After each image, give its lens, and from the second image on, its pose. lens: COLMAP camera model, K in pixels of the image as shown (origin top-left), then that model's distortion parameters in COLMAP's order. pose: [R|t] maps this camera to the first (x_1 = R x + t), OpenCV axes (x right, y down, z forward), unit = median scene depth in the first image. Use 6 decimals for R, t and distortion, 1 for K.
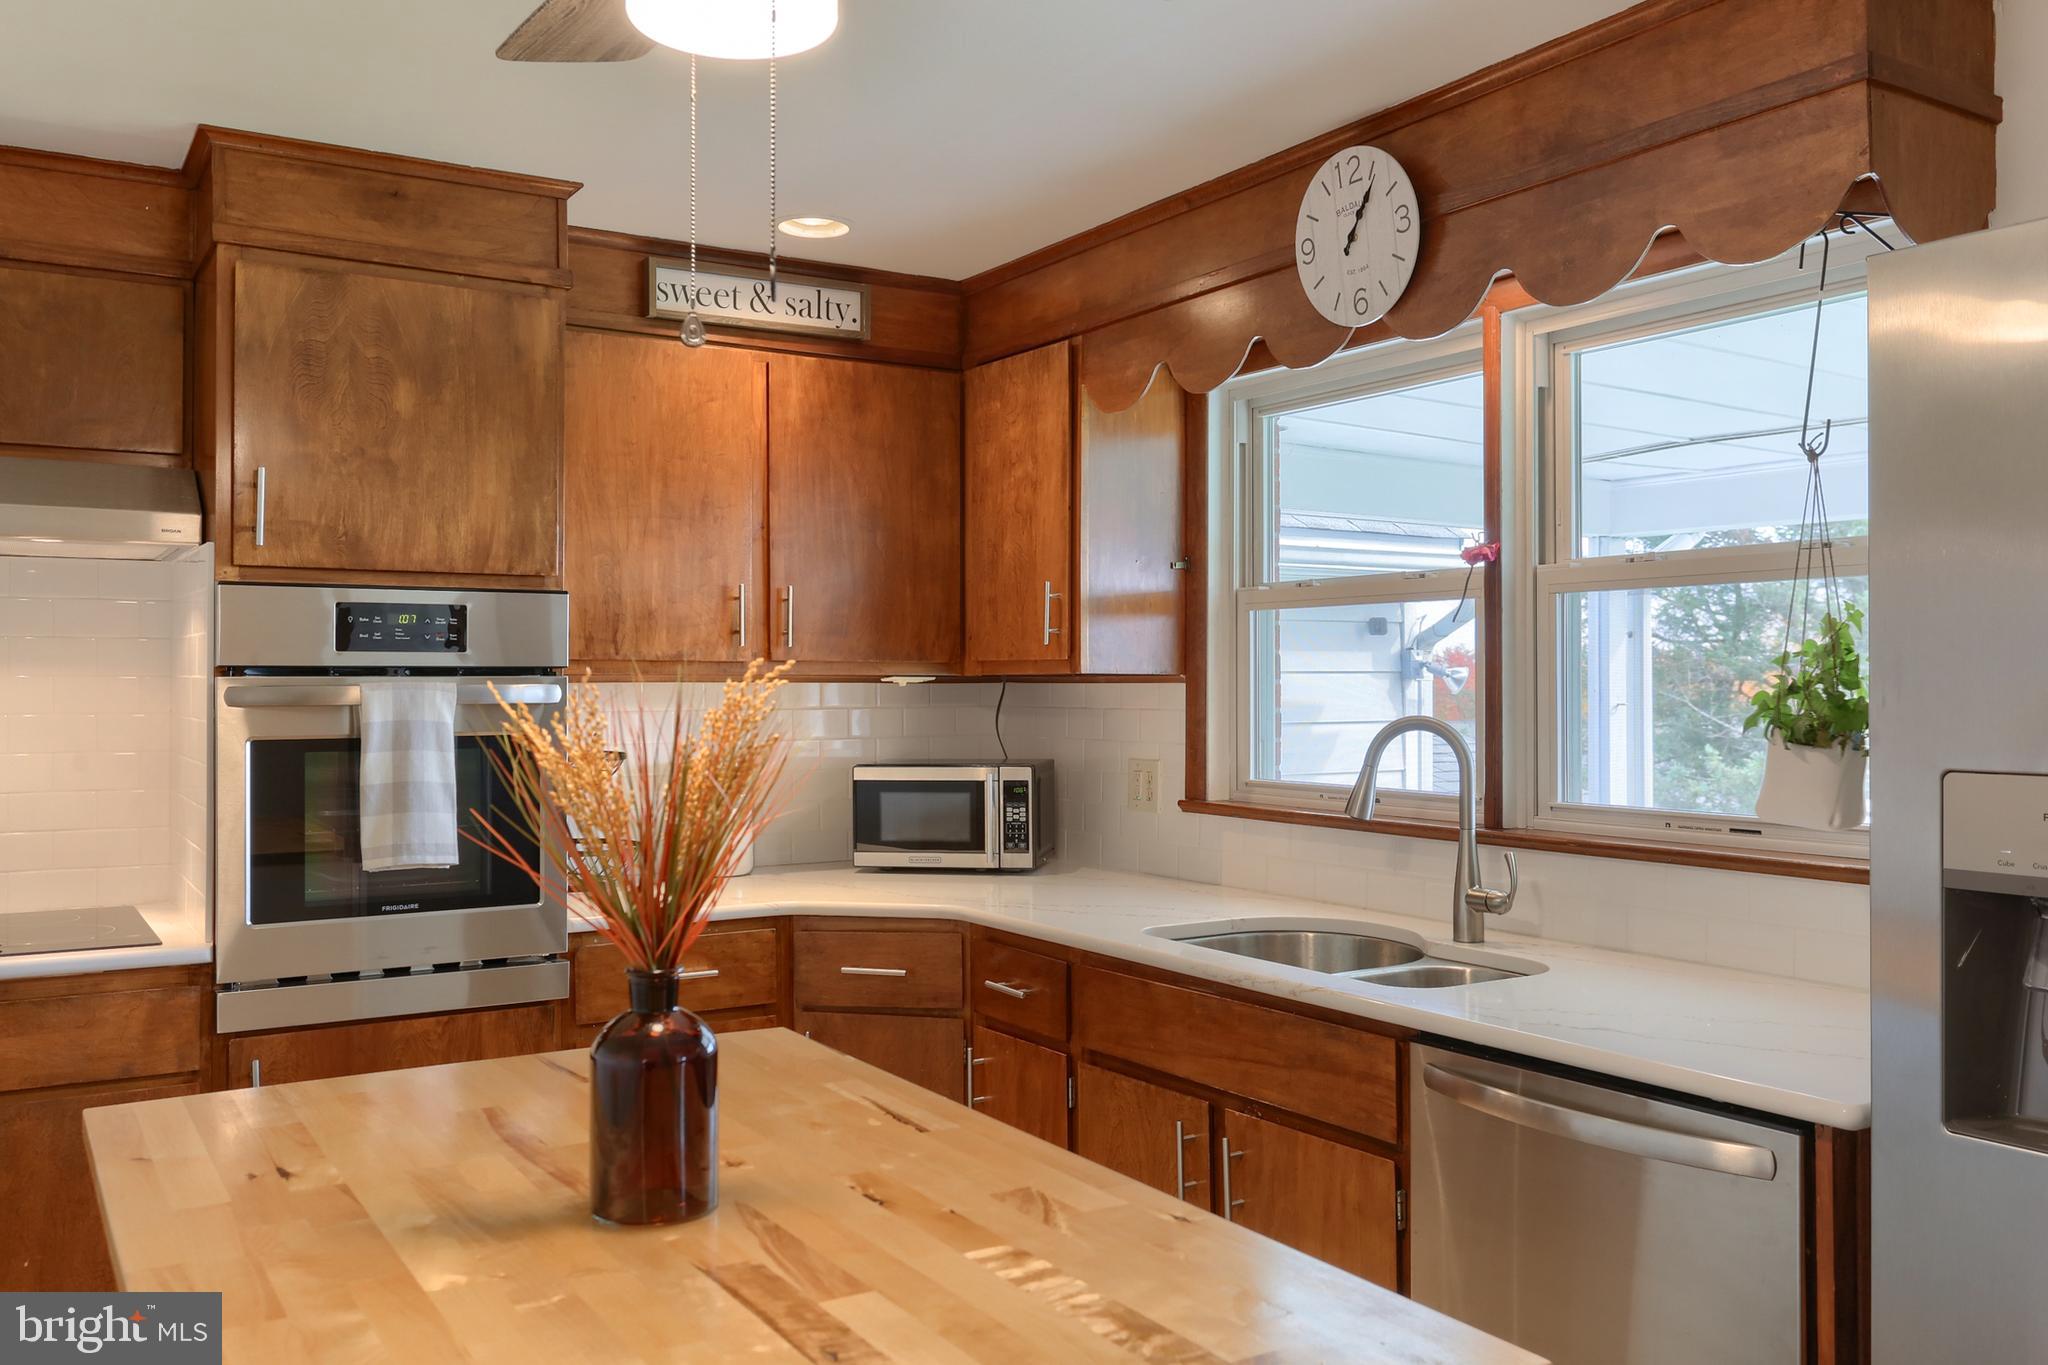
lens RADIAL K [[1717.0, 0, 1024.0], [0, 1717.0, 682.5], [0, 0, 1]] dist [0.013231, -0.006243]
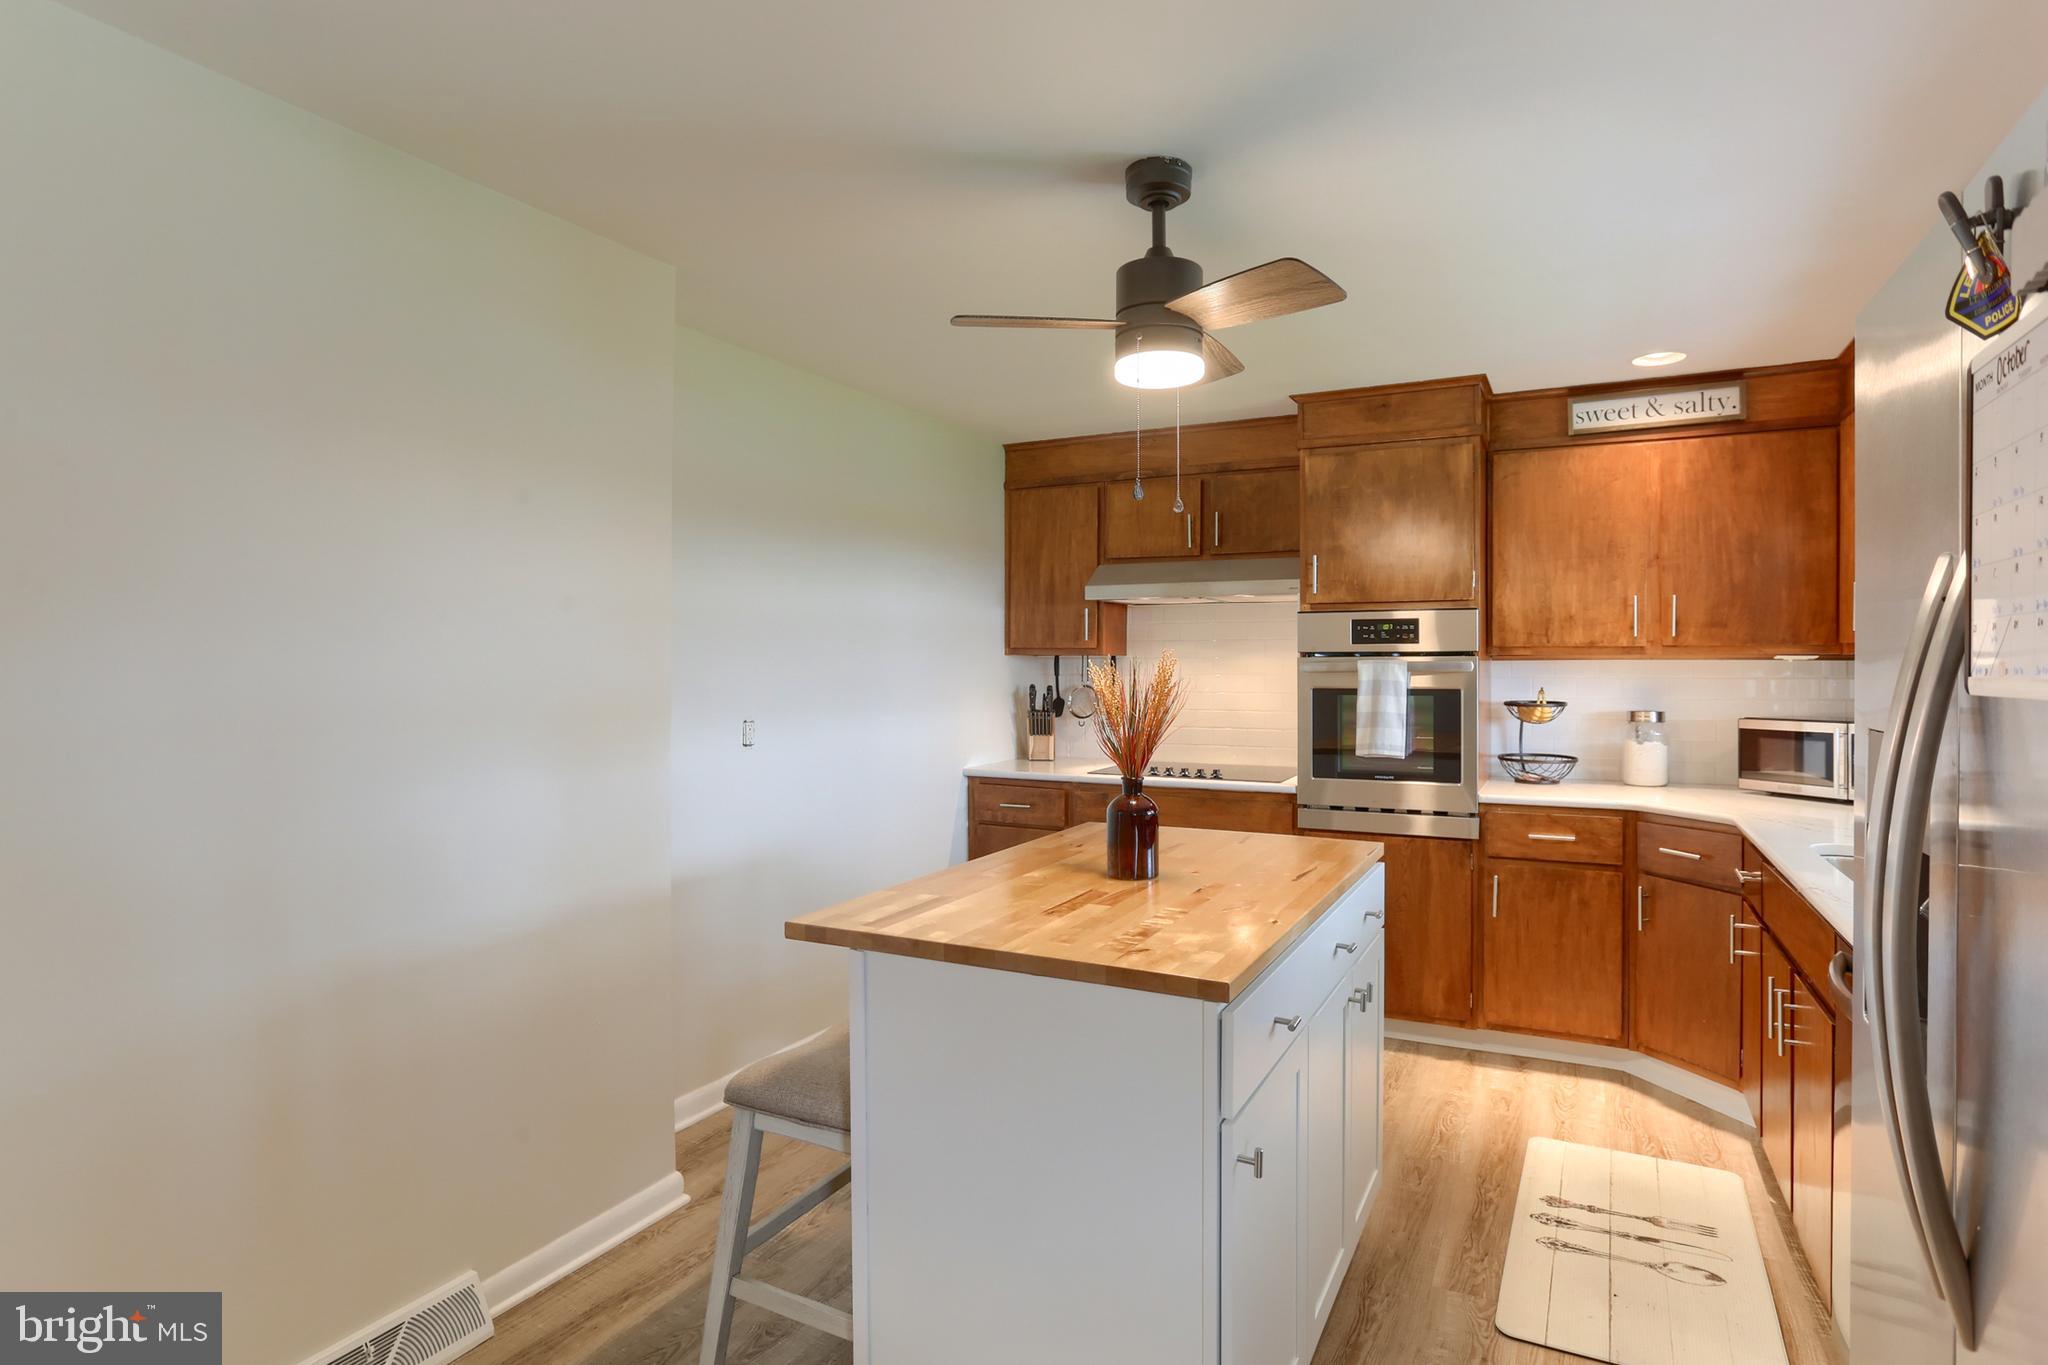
lens RADIAL K [[1080.4, 0, 1024.0], [0, 1080.4, 682.5], [0, 0, 1]] dist [-0.004300, 0.000147]
pose [[0.517067, 0.017471, -0.855767, 0.396818], [0.001243, 0.999775, 0.021162, -0.000957], [0.855944, -0.012006, 0.516929, 0.027868]]
